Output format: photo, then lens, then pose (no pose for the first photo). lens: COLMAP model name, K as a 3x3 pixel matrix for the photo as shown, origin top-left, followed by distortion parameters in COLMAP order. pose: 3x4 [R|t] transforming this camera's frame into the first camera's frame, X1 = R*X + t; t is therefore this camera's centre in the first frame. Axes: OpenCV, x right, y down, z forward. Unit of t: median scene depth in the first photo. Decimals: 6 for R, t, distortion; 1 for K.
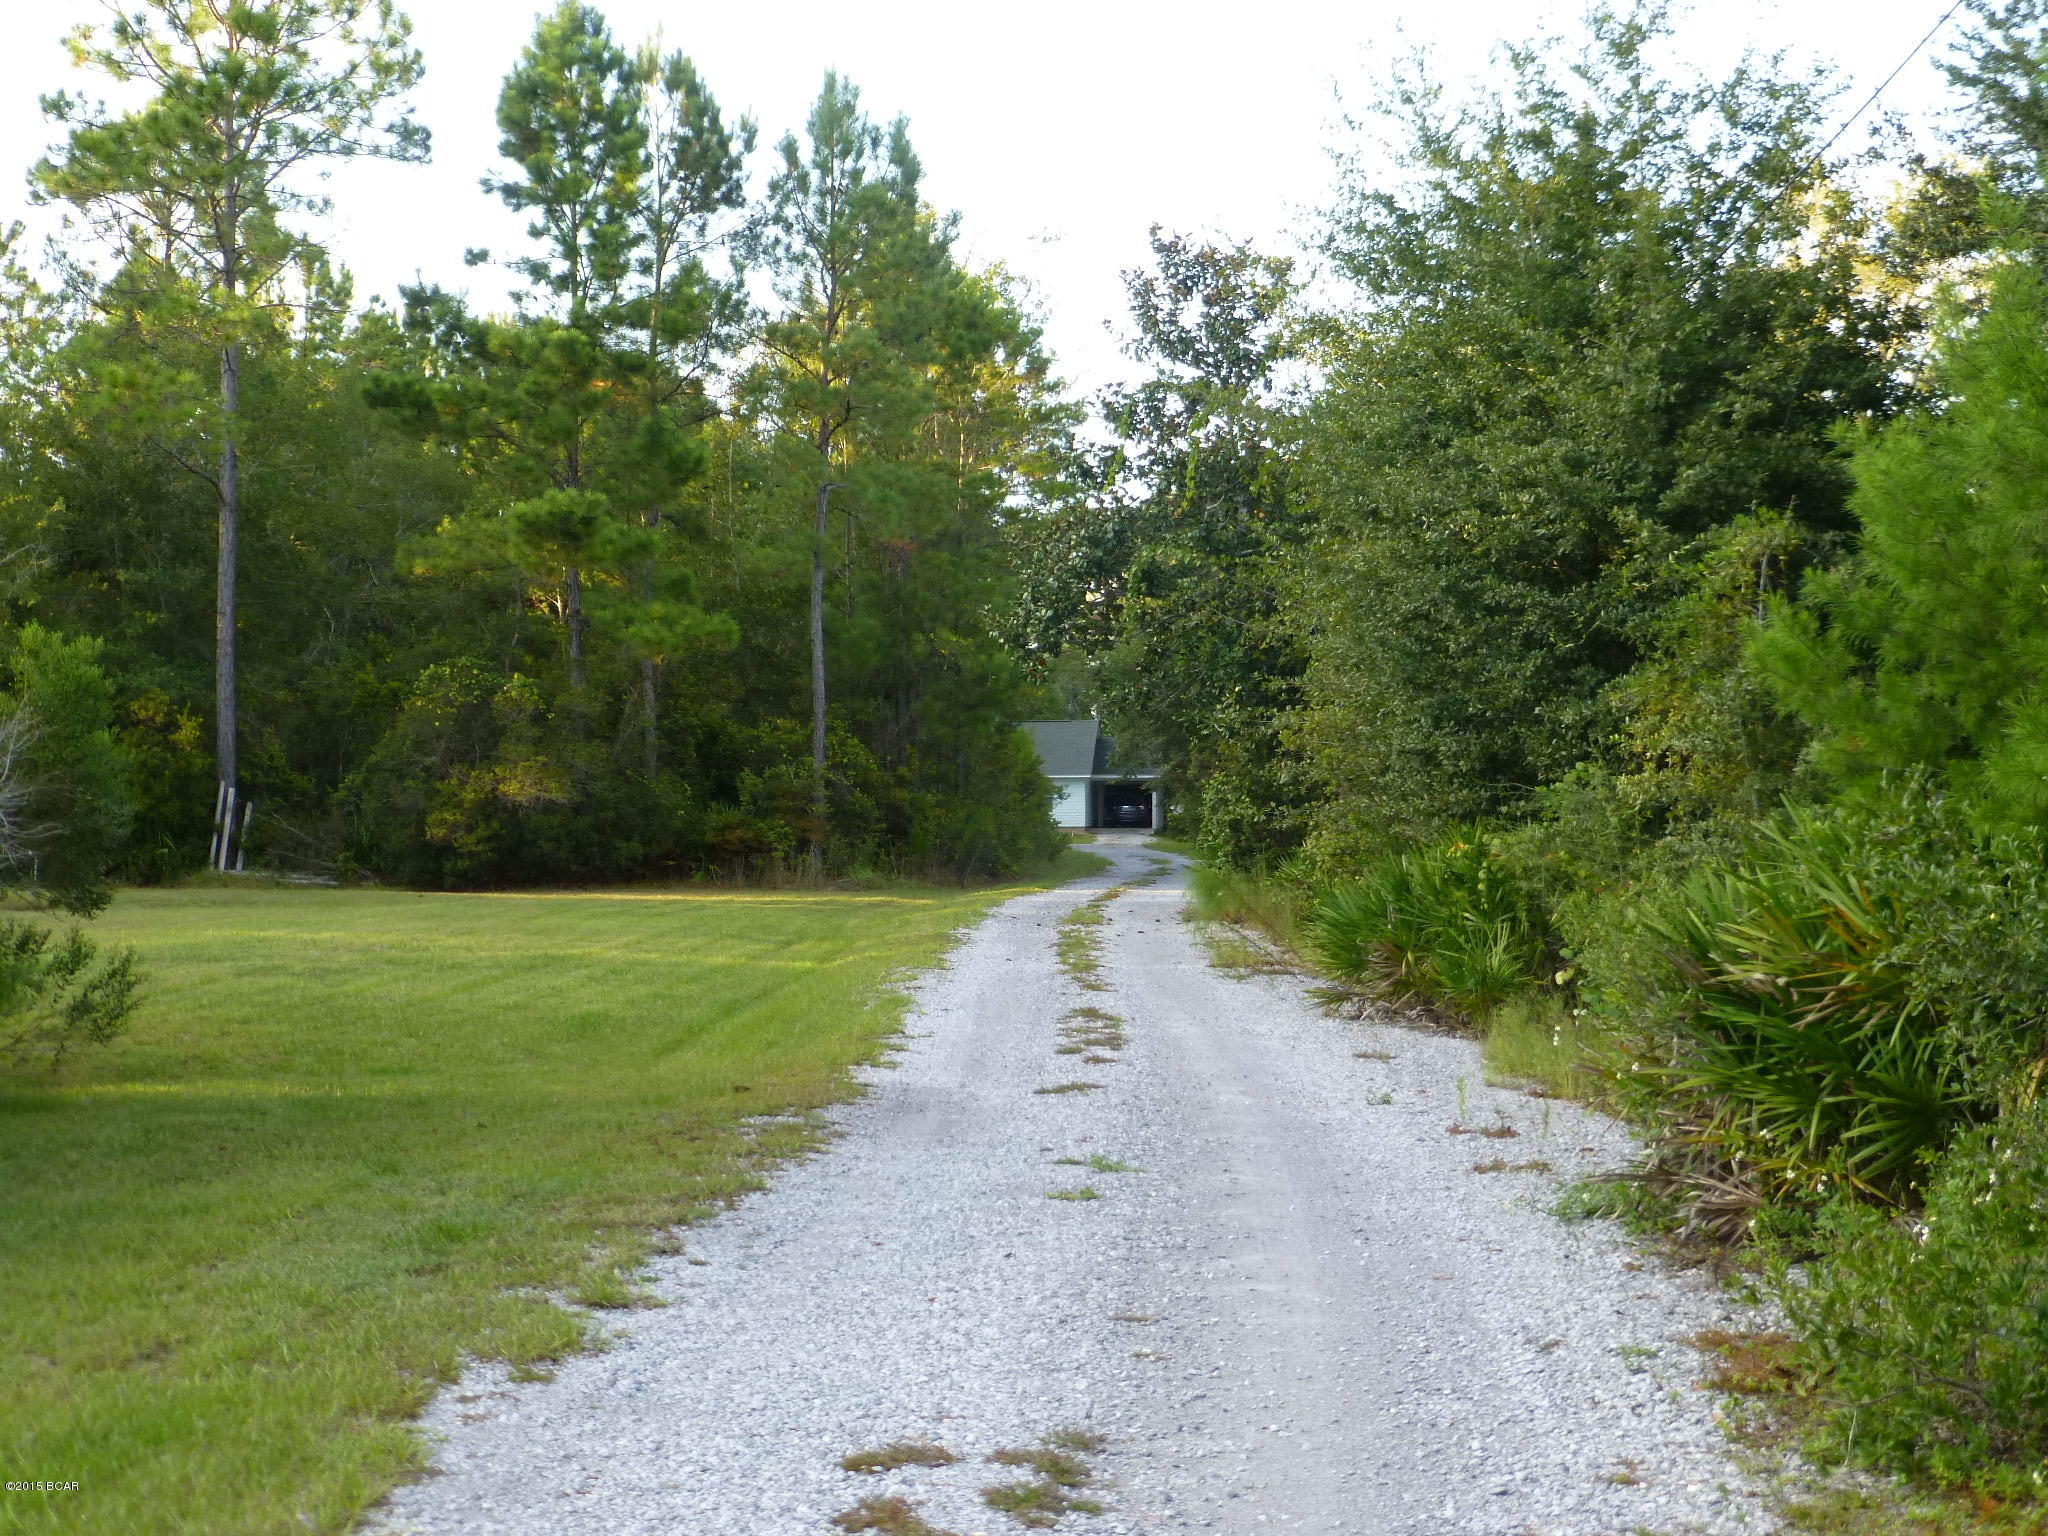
lens RADIAL K [[3053.9, 0, 1026.2], [0, 3053.9, 765.9], [0, 0, 1]] dist [-0.011795, 0.000000]
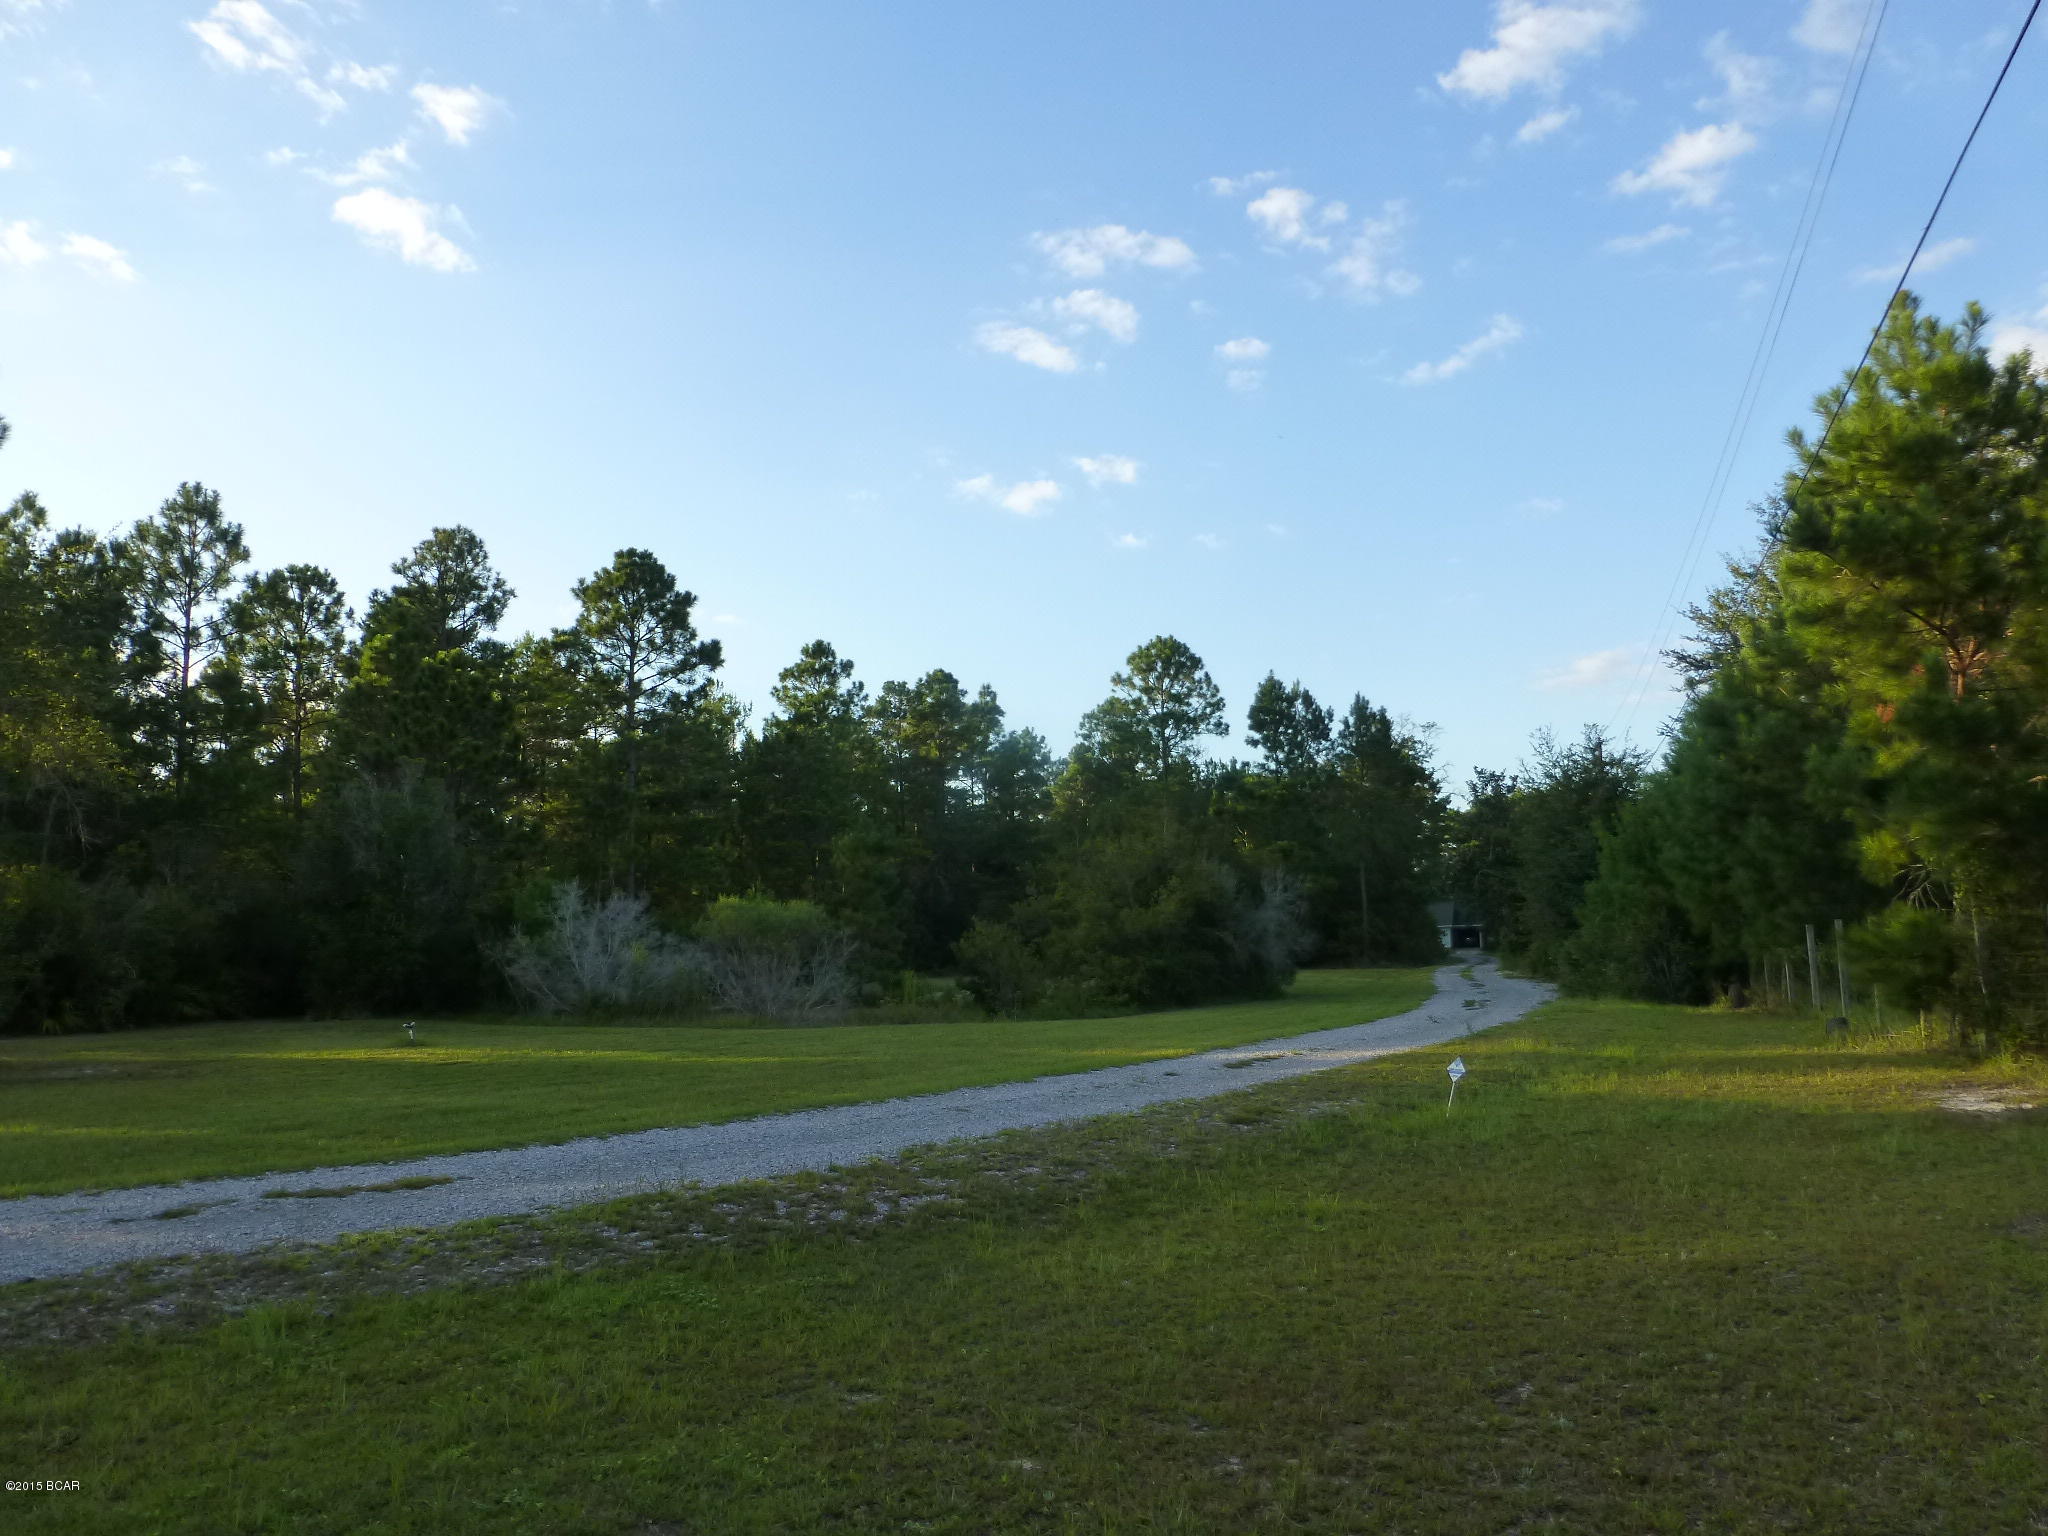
lens RADIAL K [[1475.5, 0, 1041.2], [0, 1475.5, 811.1], [0, 0, 1]] dist [-0.021724, 0.005254]
pose [[0.969505, -0.049021, -0.240118, -0.024120], [0.030340, 0.996261, -0.080890, -0.005903], [0.243186, 0.071138, 0.967368, -0.471005]]
